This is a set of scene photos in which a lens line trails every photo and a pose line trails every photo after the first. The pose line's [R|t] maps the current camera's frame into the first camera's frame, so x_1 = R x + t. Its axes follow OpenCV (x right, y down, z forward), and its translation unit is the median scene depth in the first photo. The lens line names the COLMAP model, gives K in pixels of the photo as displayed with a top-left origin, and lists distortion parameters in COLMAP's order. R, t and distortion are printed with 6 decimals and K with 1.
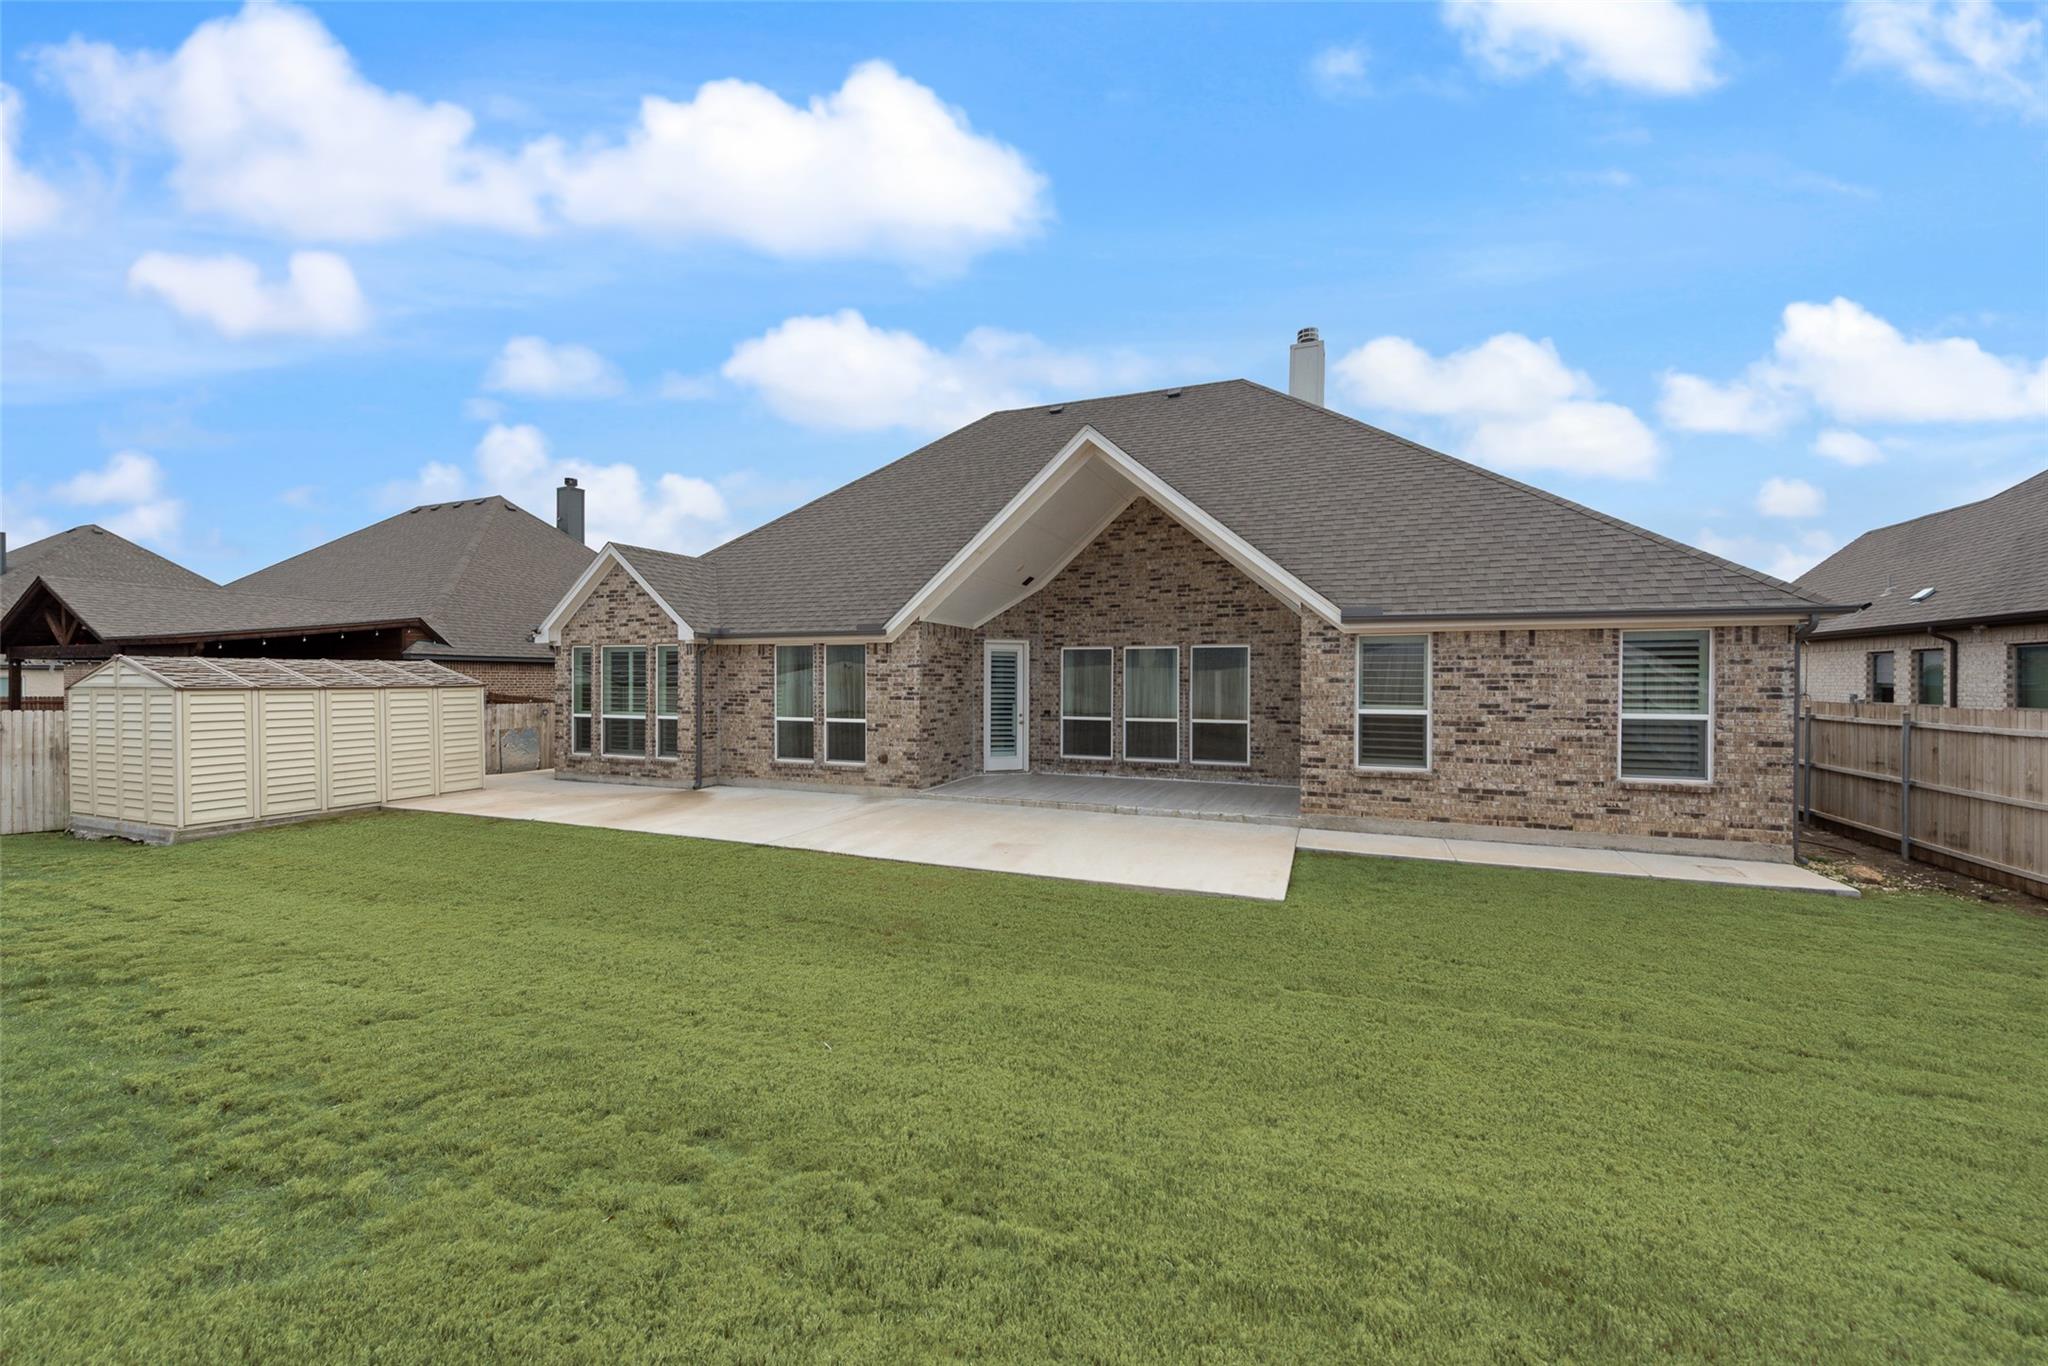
lens RADIAL K [[800.0, 0, 1024.0], [0, 800.0, 683.0], [0, 0, 1]] dist [0.023091, -0.000162]
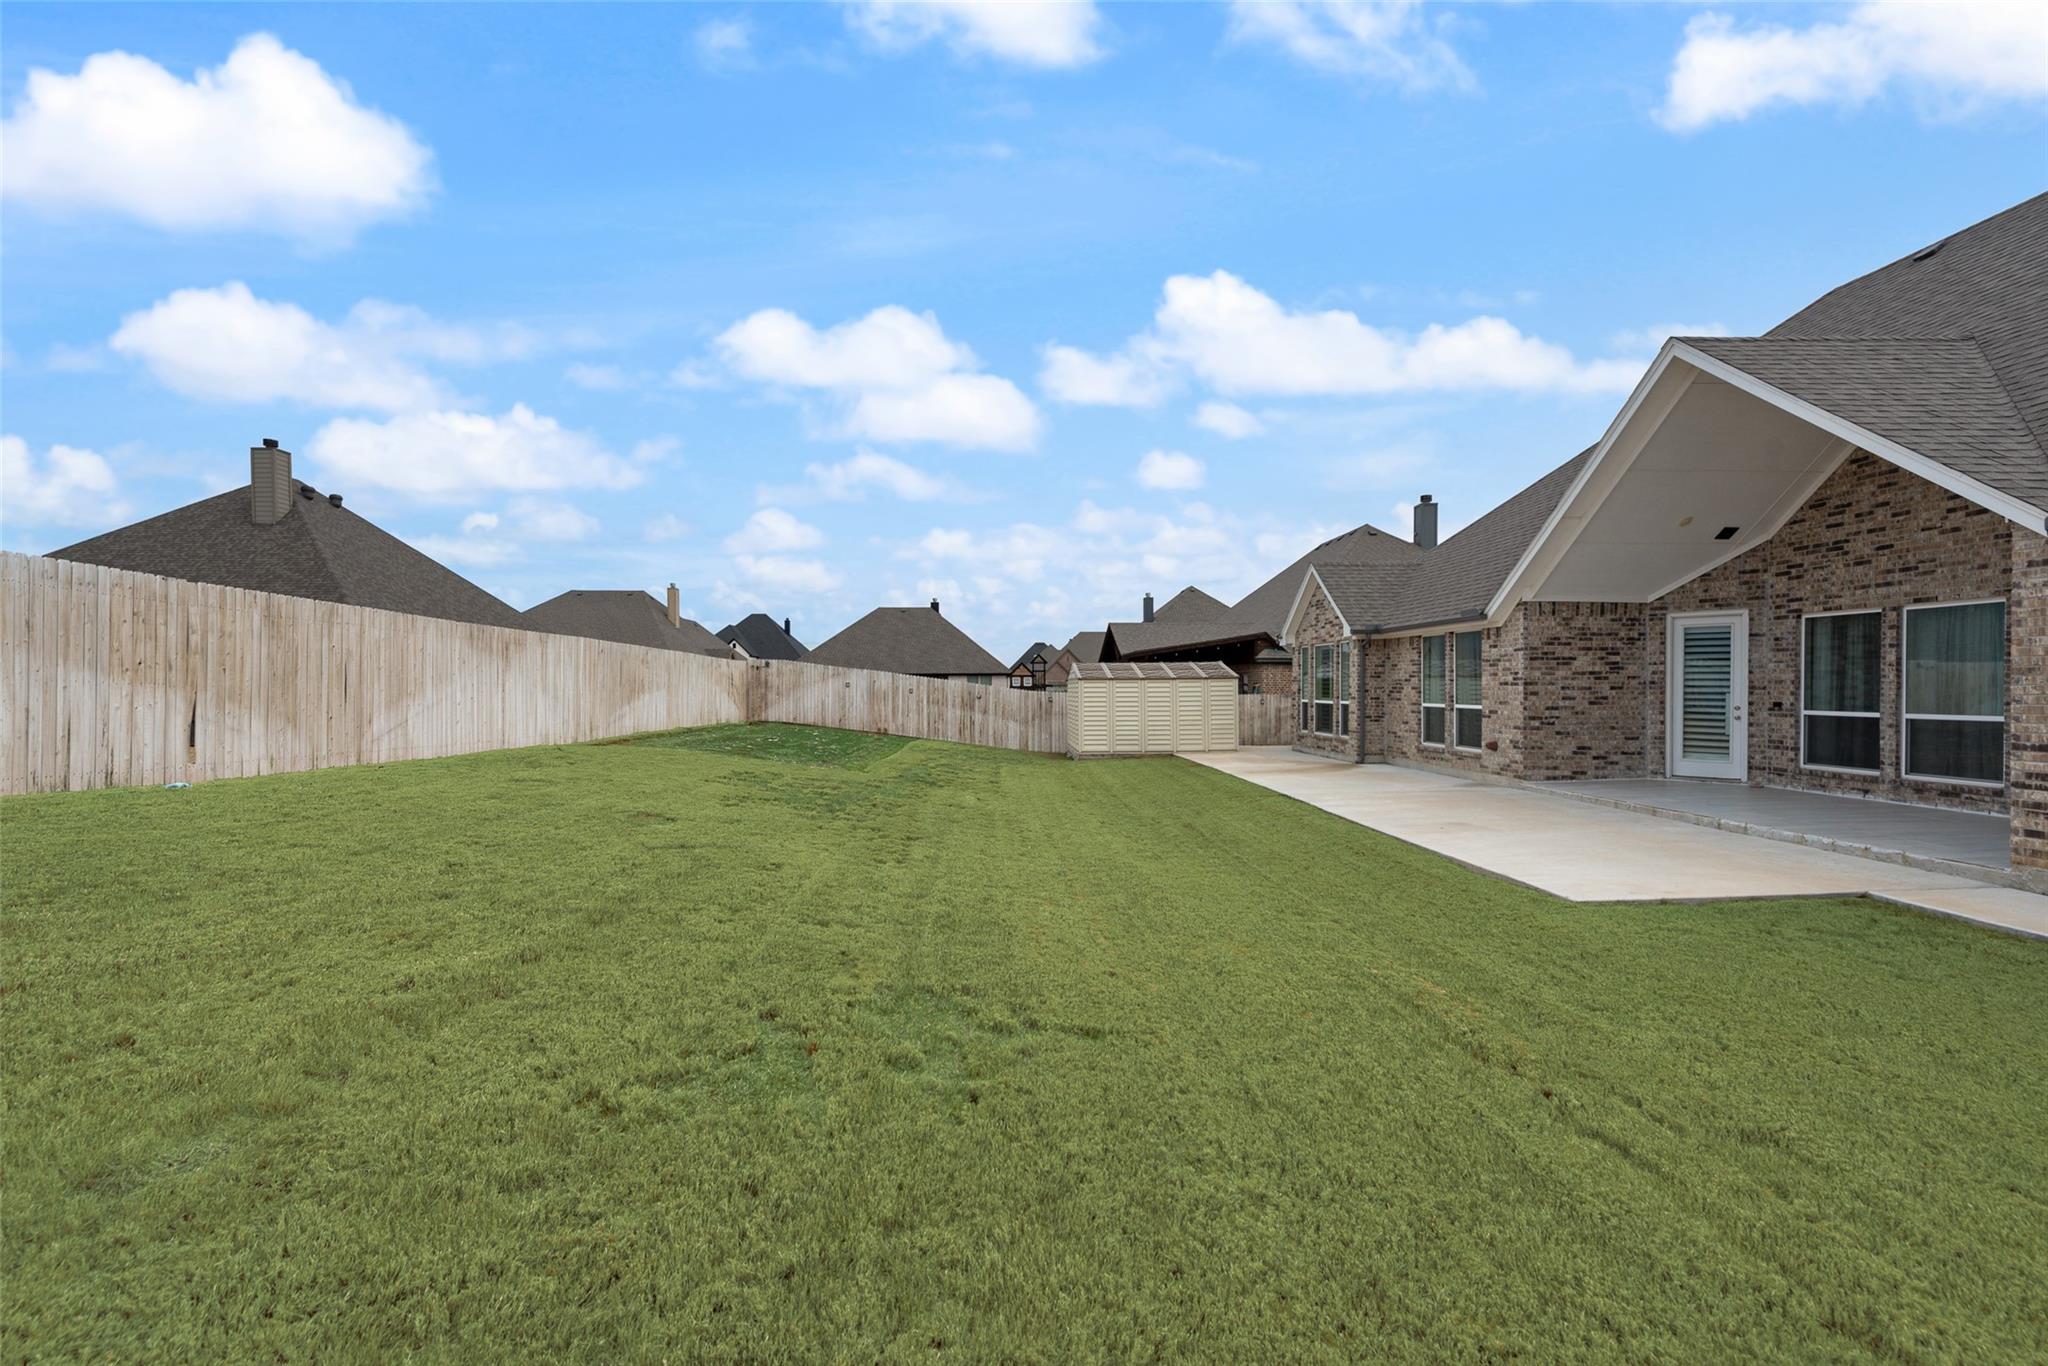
lens RADIAL K [[800.0, 0, 1024.0], [0, 800.0, 683.0], [0, 0, 1]] dist [0.023091, -0.000162]
pose [[0.444693, -0.007238, -0.895654, 0.424922], [0.002523, 0.999974, -0.006829, 0.021657], [0.895680, 0.000777, 0.444699, 0.046365]]
